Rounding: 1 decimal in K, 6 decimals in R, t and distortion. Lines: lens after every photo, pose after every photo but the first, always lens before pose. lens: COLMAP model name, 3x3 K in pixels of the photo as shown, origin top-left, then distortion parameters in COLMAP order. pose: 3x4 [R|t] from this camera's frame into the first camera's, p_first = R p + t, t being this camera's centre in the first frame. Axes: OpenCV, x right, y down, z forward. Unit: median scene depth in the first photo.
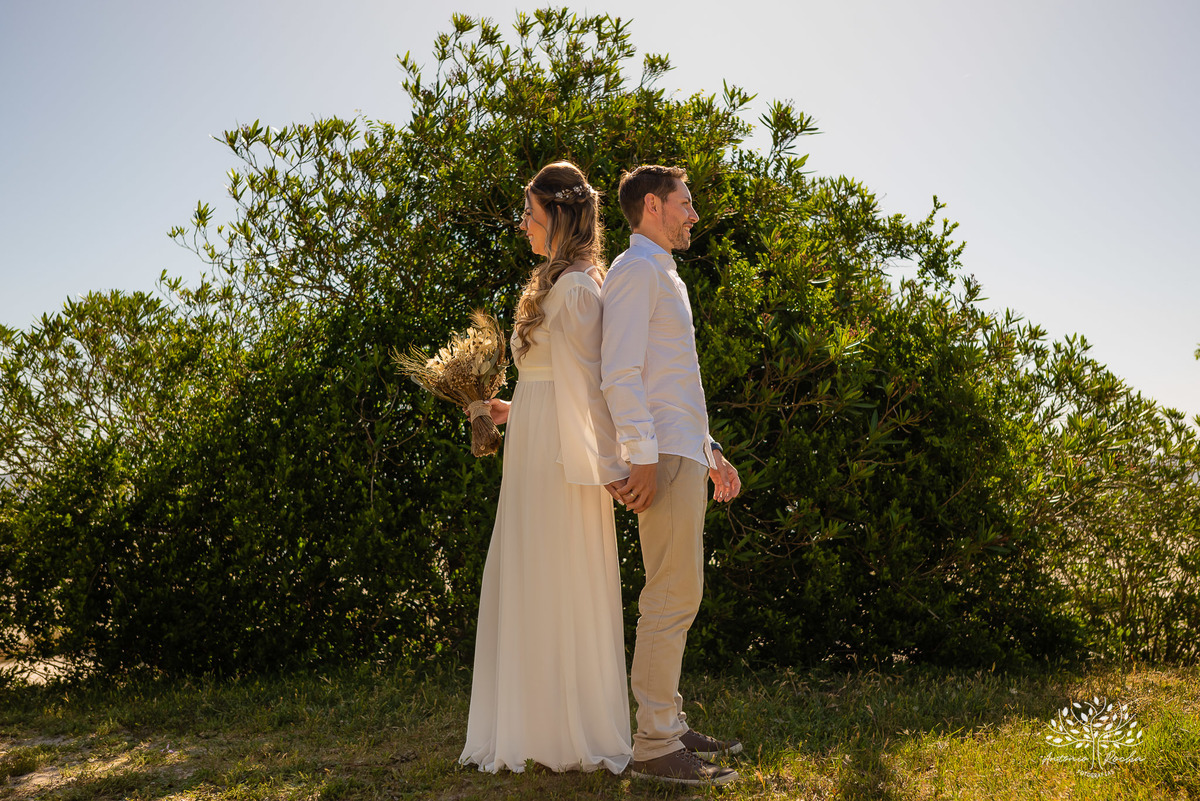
lens RADIAL K [[1204.0, 0, 626.4], [0, 1204.0, 381.8], [0, 0, 1]] dist [-0.035581, 0.167772]
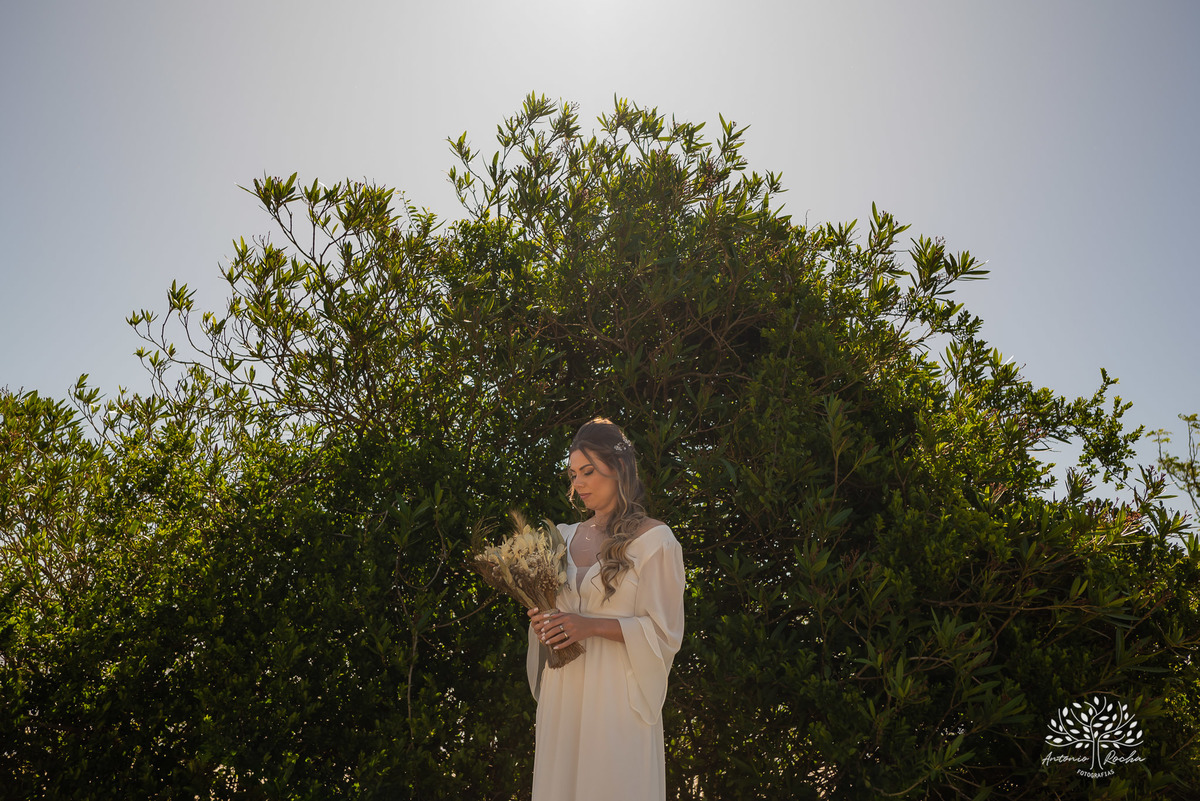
lens RADIAL K [[1204.0, 0, 626.4], [0, 1204.0, 381.8], [0, 0, 1]] dist [-0.035581, 0.167772]
pose [[0.985731, 0.101119, 0.134572, -0.179535], [-0.076922, 0.981699, -0.174214, 0.024437], [-0.149725, 0.161377, 0.975469, 0.238810]]
